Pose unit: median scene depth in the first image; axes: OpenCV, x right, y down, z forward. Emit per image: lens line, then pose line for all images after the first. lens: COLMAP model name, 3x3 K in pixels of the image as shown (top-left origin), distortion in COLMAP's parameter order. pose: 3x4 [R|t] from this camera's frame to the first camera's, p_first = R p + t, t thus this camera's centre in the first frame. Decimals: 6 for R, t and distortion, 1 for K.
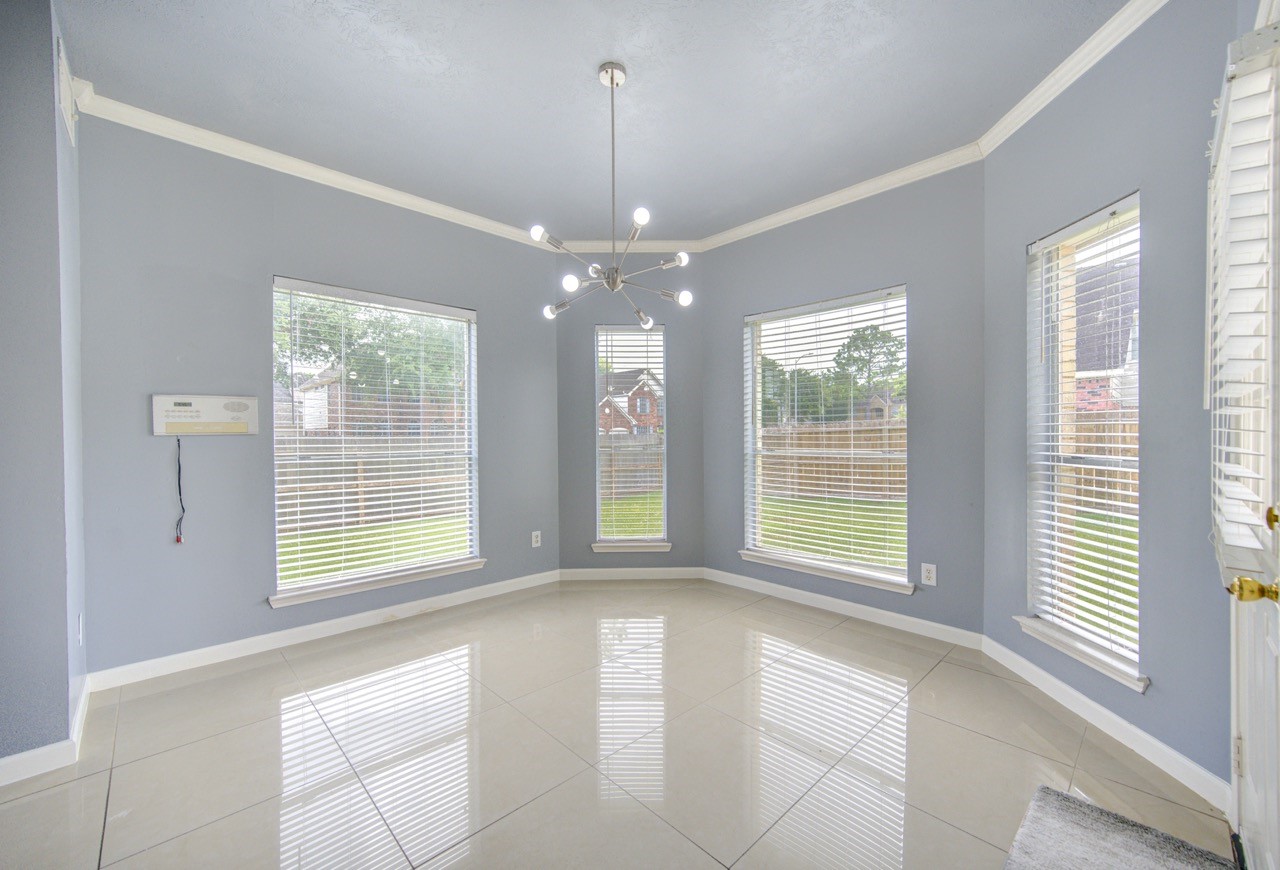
lens RADIAL K [[508.4, 0, 666.1], [0, 508.4, 440.6], [0, 0, 1]] dist [-0.000134, -0.000088]
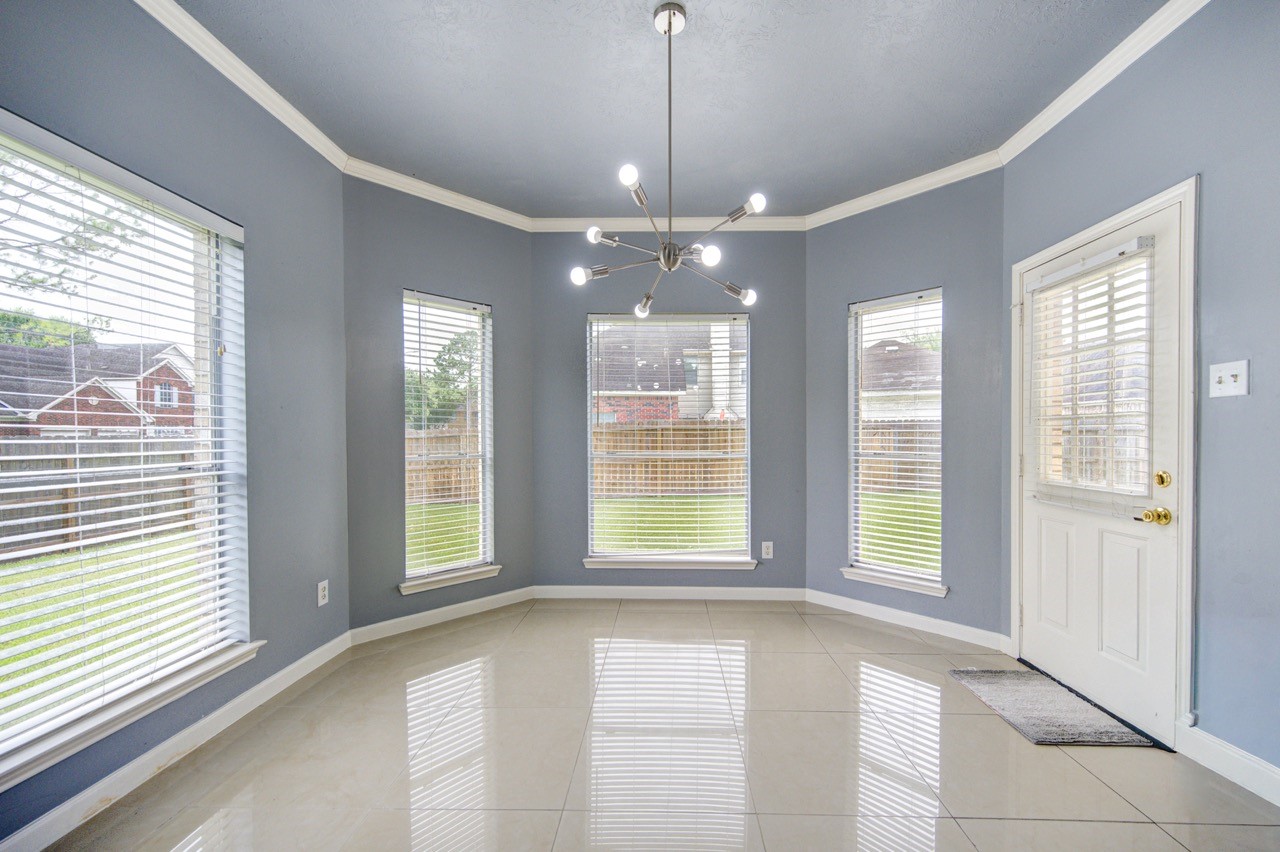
lens RADIAL K [[502.9, 0, 643.8], [0, 502.9, 437.5], [0, 0, 1]] dist [0.001489, -0.000324]
pose [[0.723201, 0.003038, 0.690631, -0.397412], [0.004928, 0.999942, -0.009560, -0.001320], [-0.690620, 0.010317, 0.723145, 0.227410]]
